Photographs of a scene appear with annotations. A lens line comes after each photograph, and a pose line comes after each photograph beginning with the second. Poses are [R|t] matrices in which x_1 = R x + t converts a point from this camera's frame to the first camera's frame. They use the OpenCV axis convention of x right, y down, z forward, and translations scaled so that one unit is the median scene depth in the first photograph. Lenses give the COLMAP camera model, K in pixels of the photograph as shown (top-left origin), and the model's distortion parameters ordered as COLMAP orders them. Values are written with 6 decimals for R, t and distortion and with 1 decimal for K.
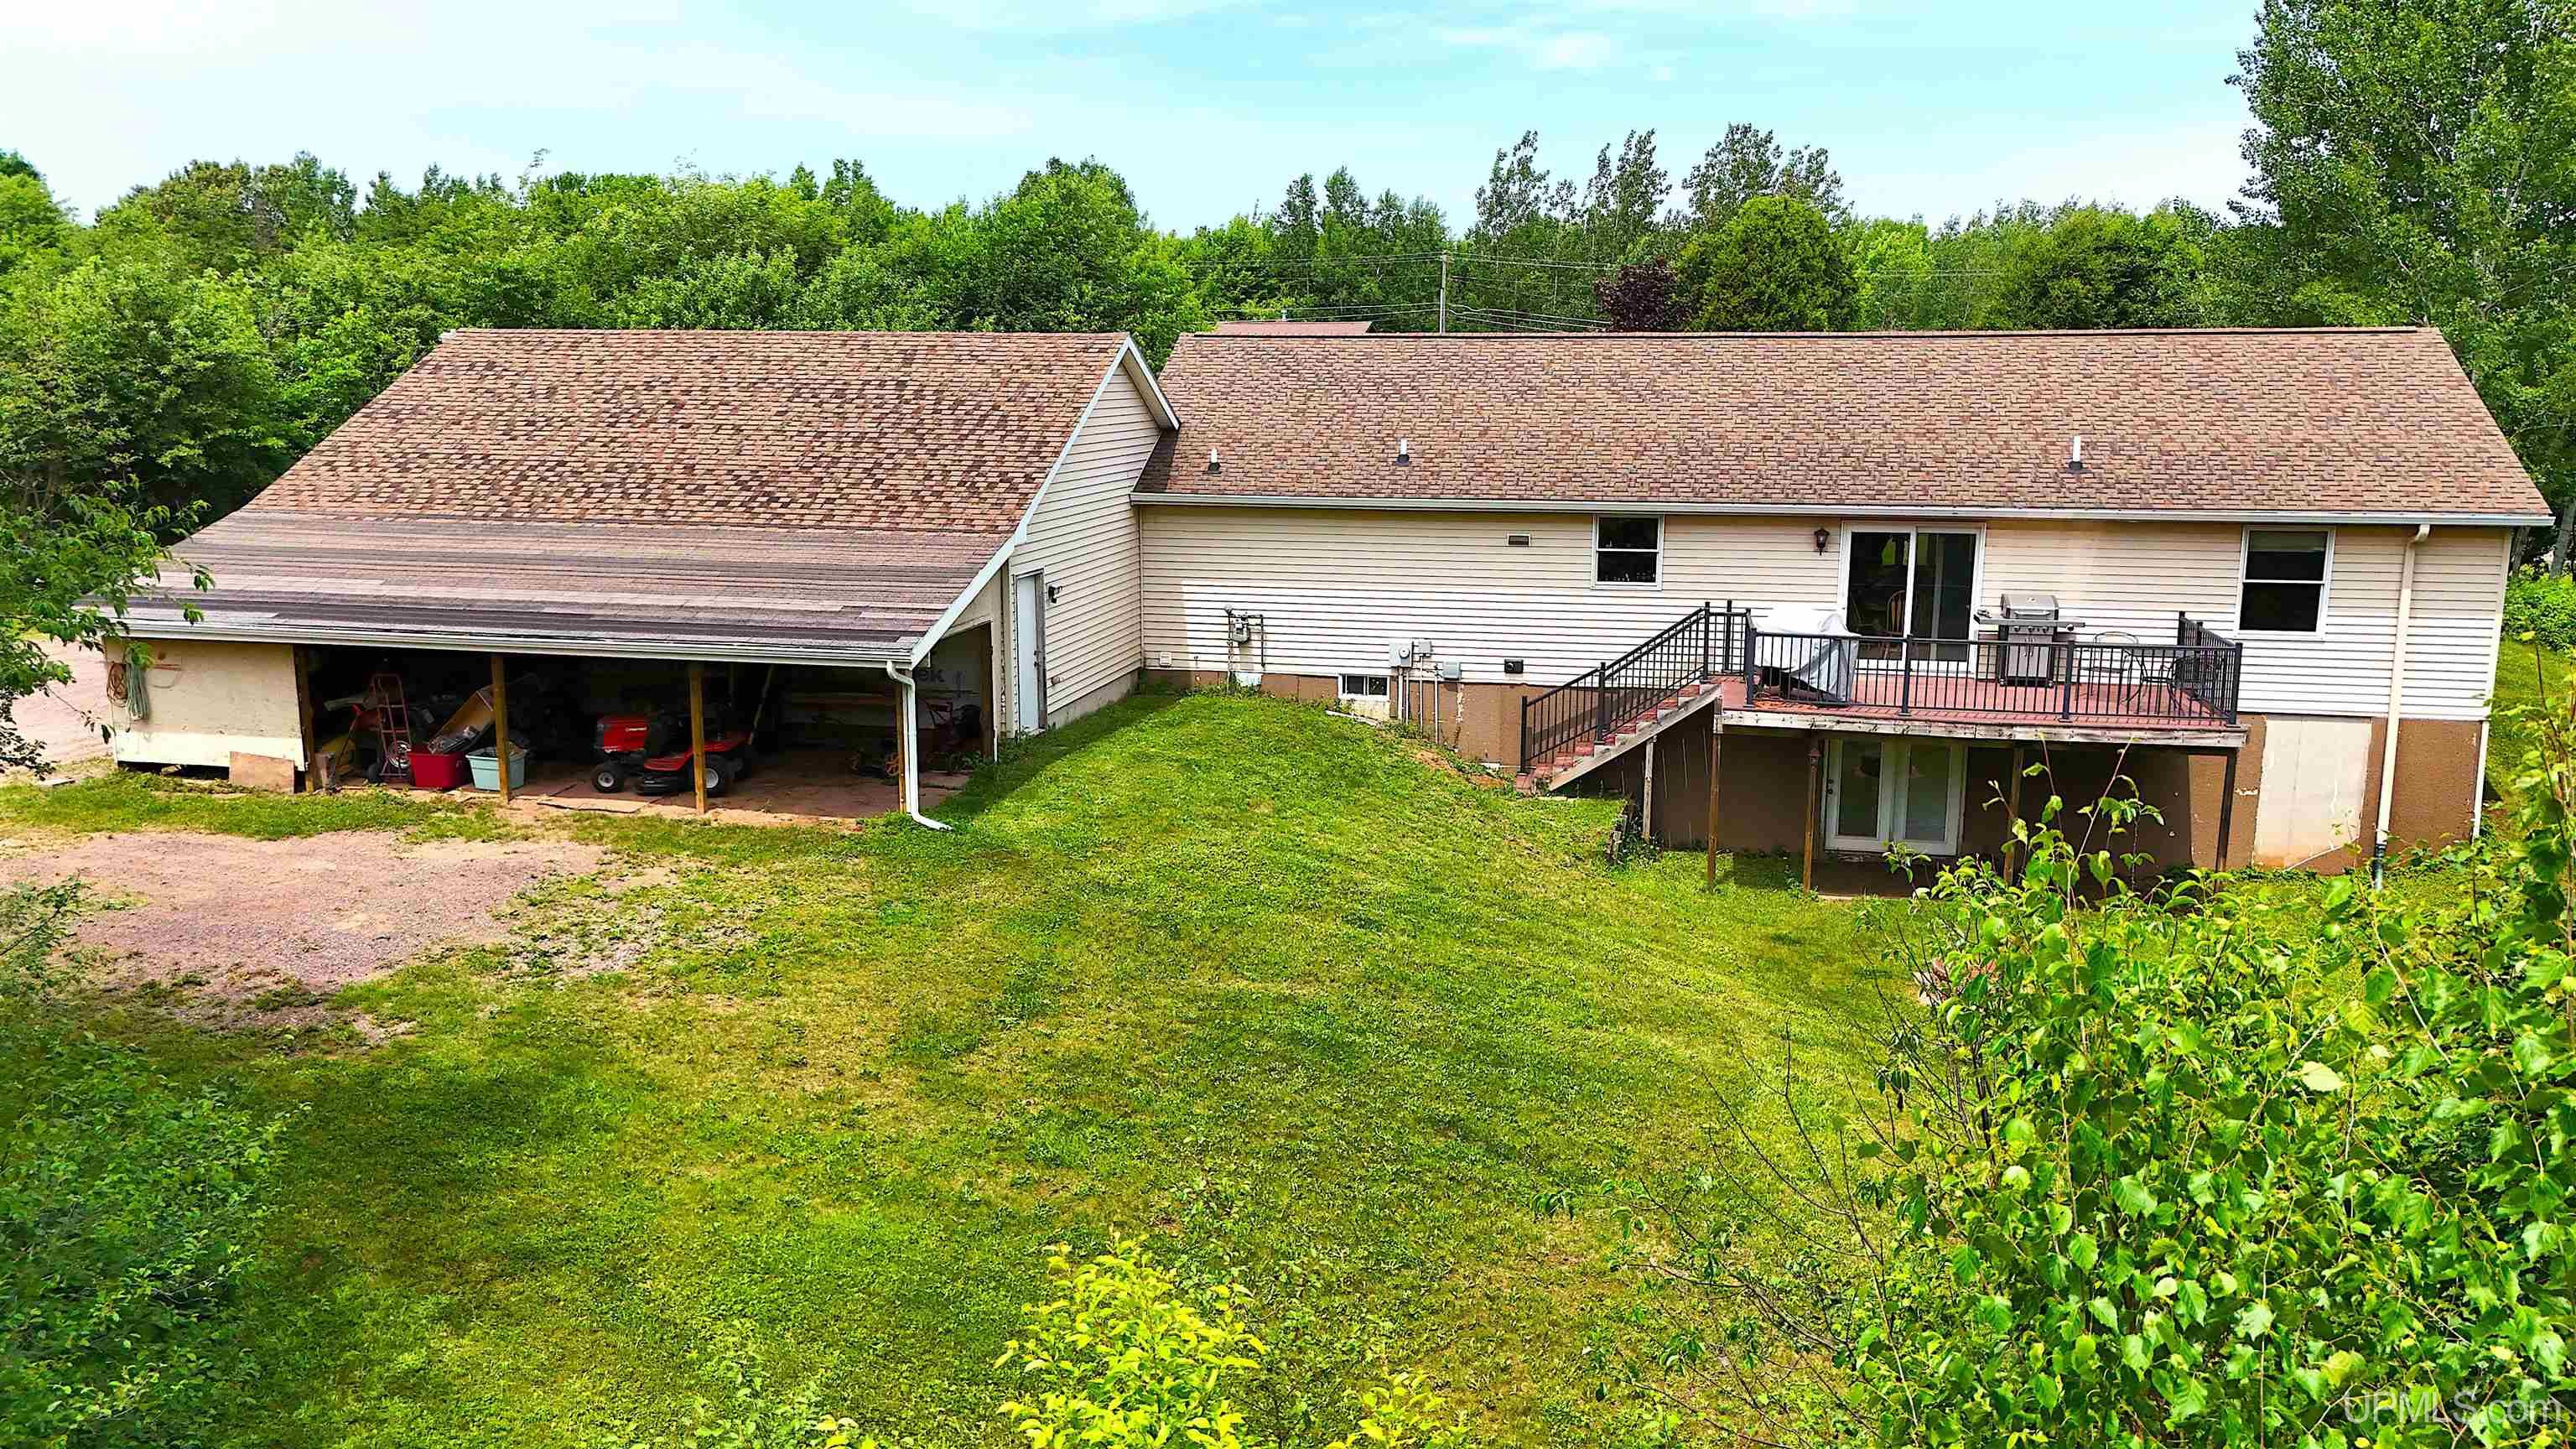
lens RADIAL K [[1892.8, 0, 1299.0], [0, 1892.8, 718.4], [0, 0, 1]] dist [0.085145, -0.085096]
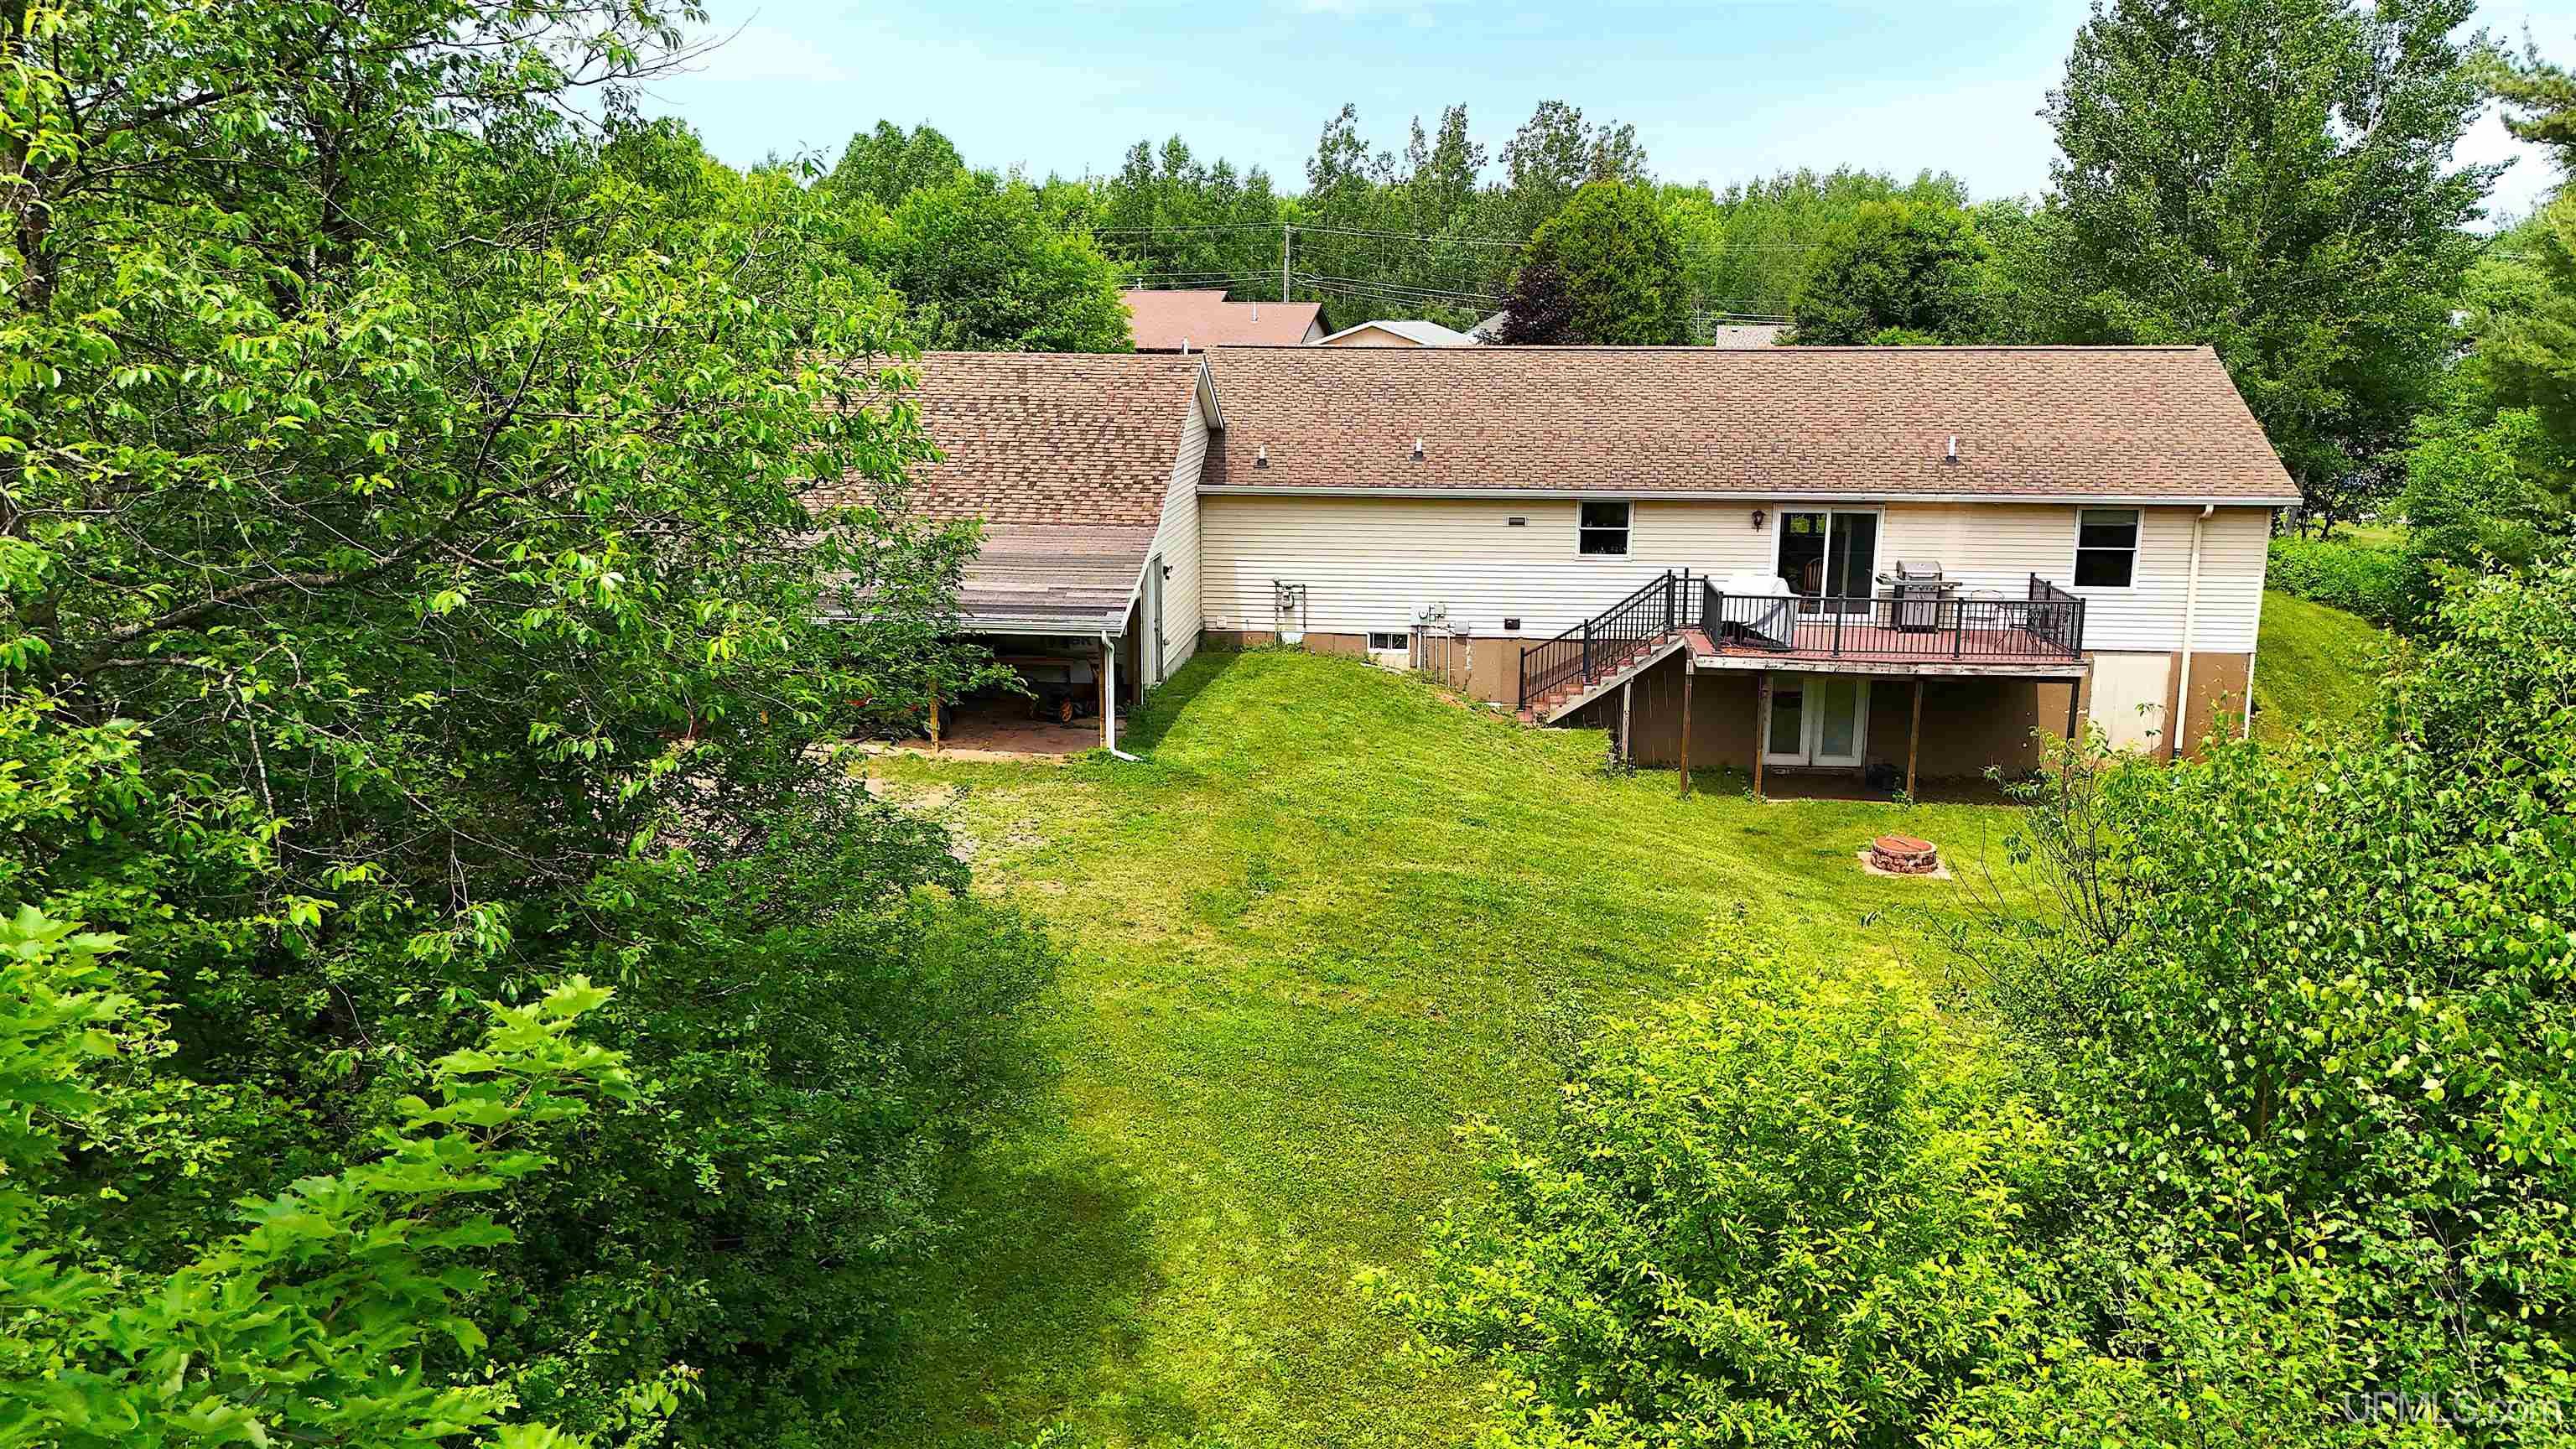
lens RADIAL K [[1892.8, 0, 1299.0], [0, 1892.8, 718.4], [0, 0, 1]] dist [0.085145, -0.085096]
pose [[0.993668, -0.022148, 0.110153, -0.171745], [0.019242, 0.999440, 0.027373, -0.002376], [-0.110698, -0.025080, 0.993538, -0.224602]]
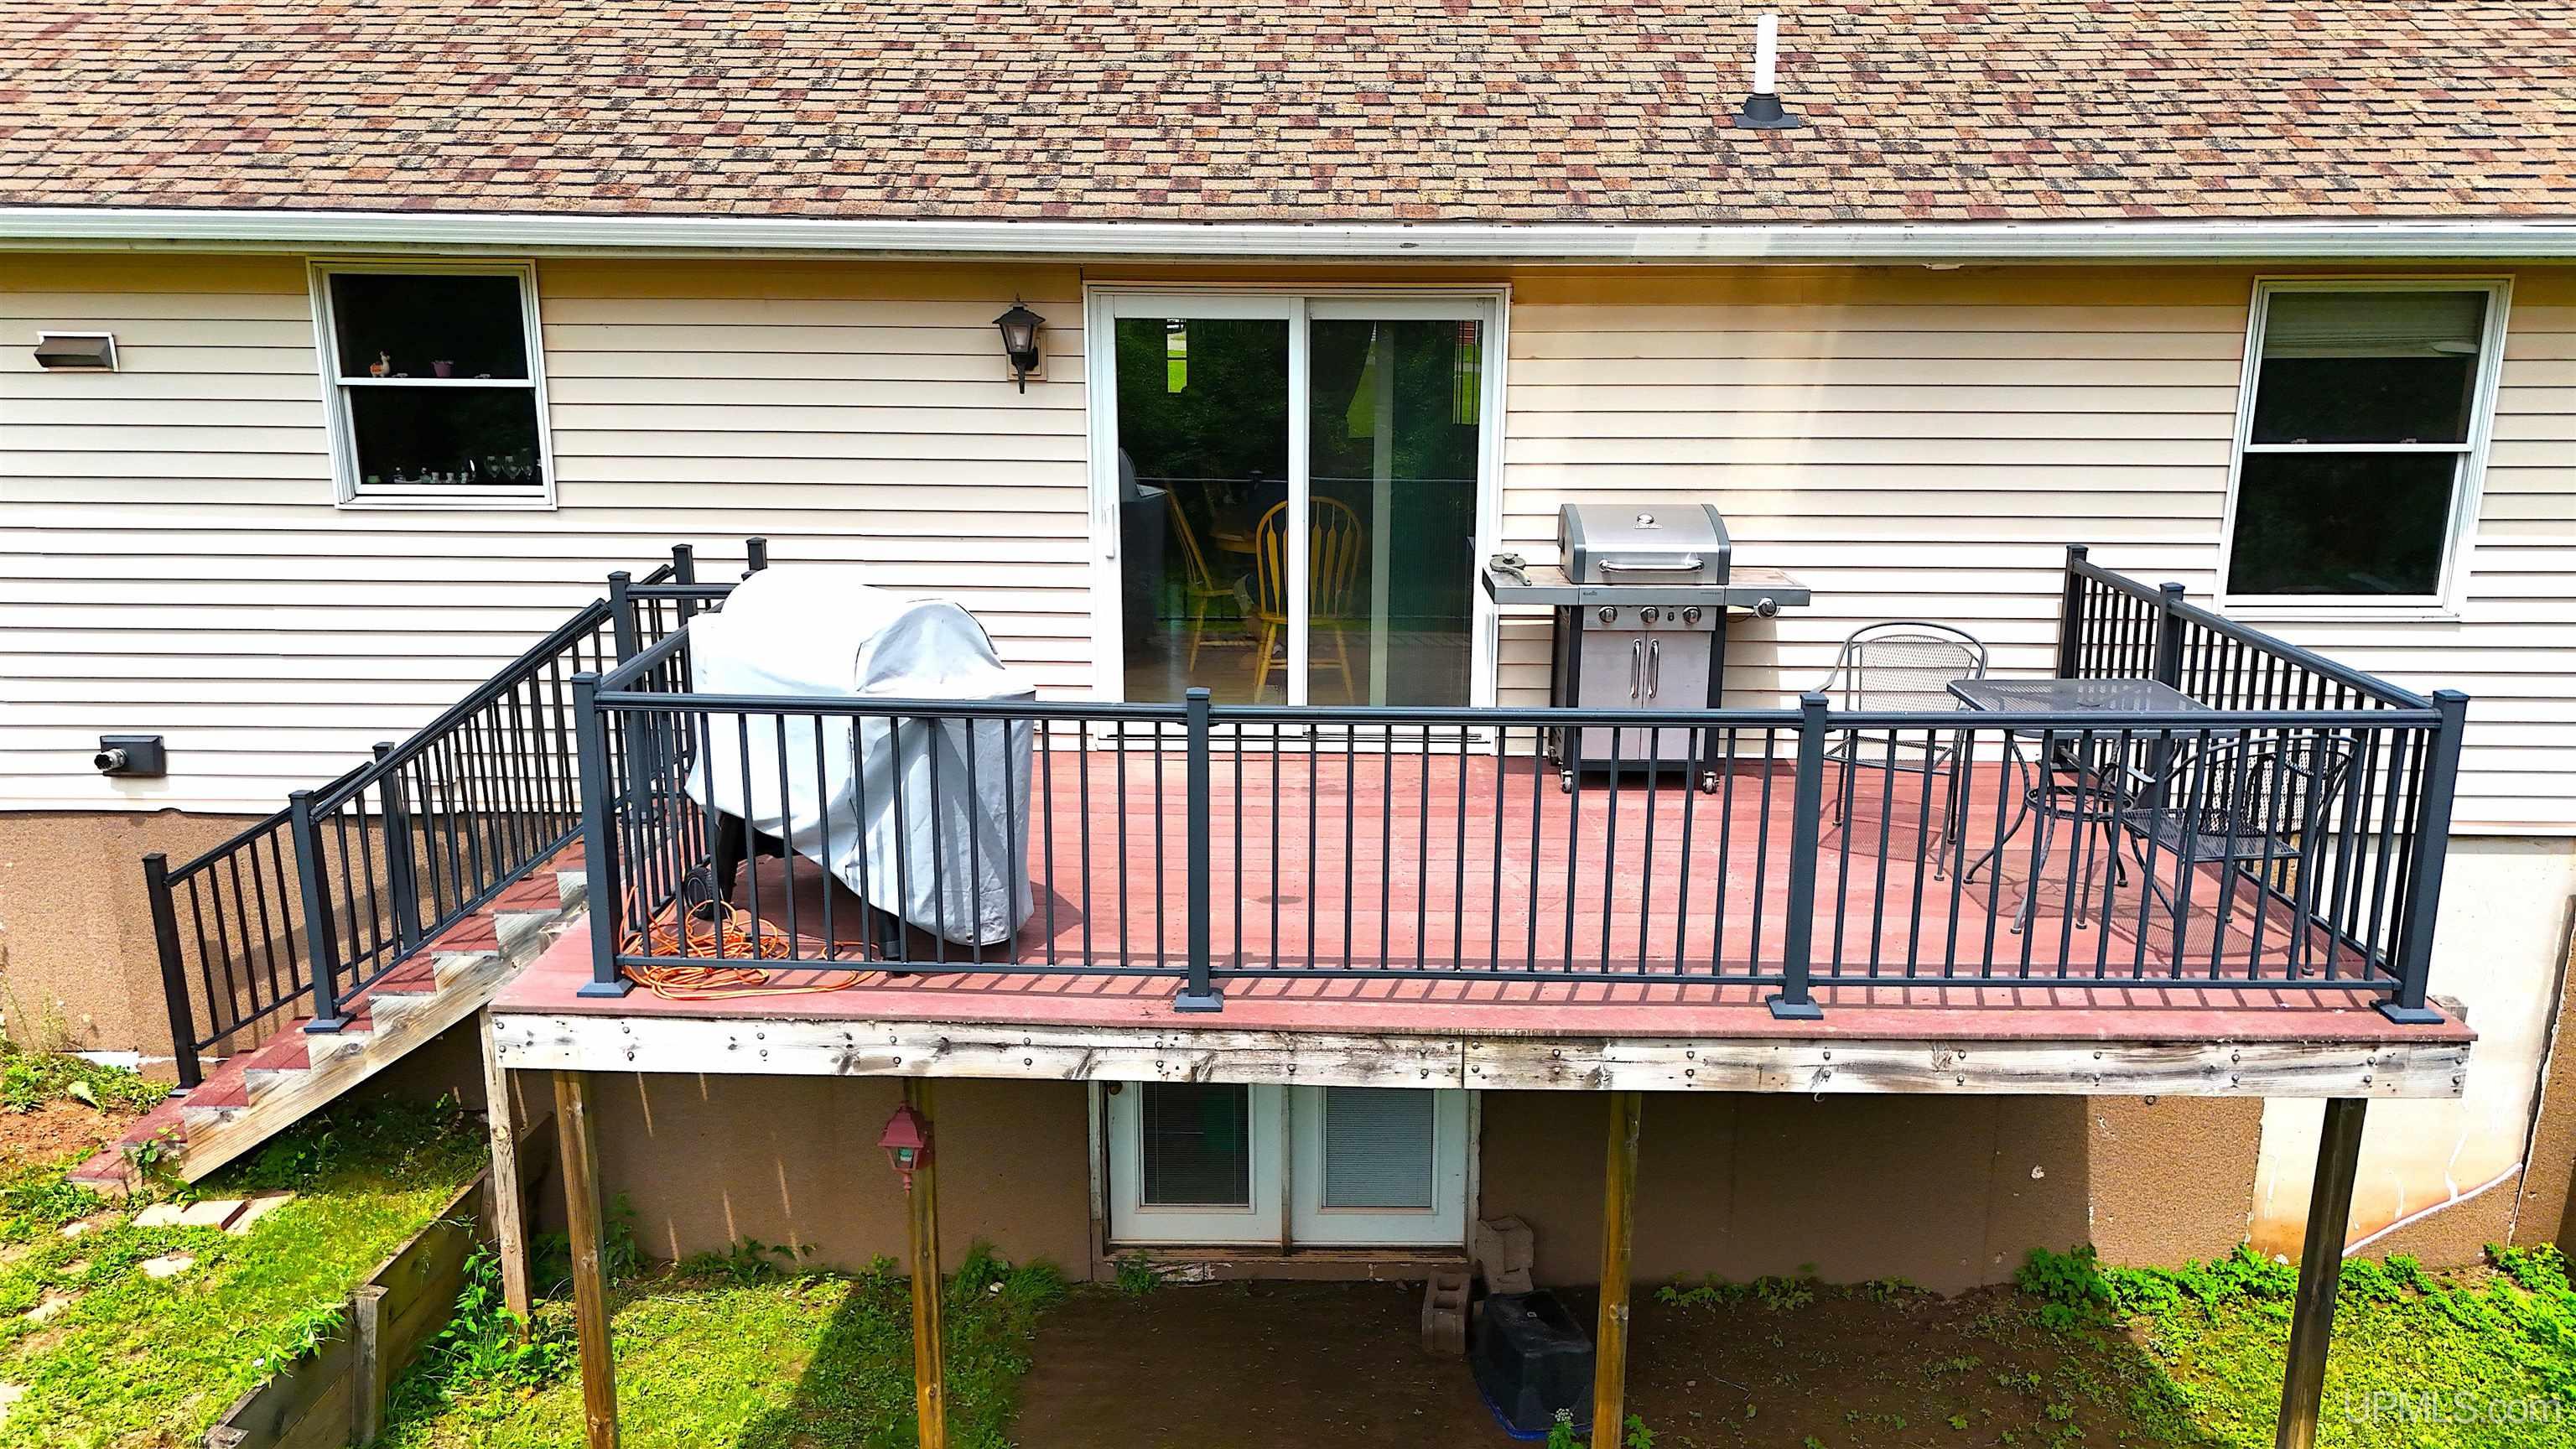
lens RADIAL K [[1897.5, 0, 1293.1], [0, 1897.5, 722.8], [0, 0, 1]] dist [0.113172, -0.132751]
pose [[0.980459, -0.045873, 0.191299, 0.256961], [0.034942, 0.997579, 0.060131, -0.048763], [-0.193594, -0.052272, 0.979688, 0.683450]]
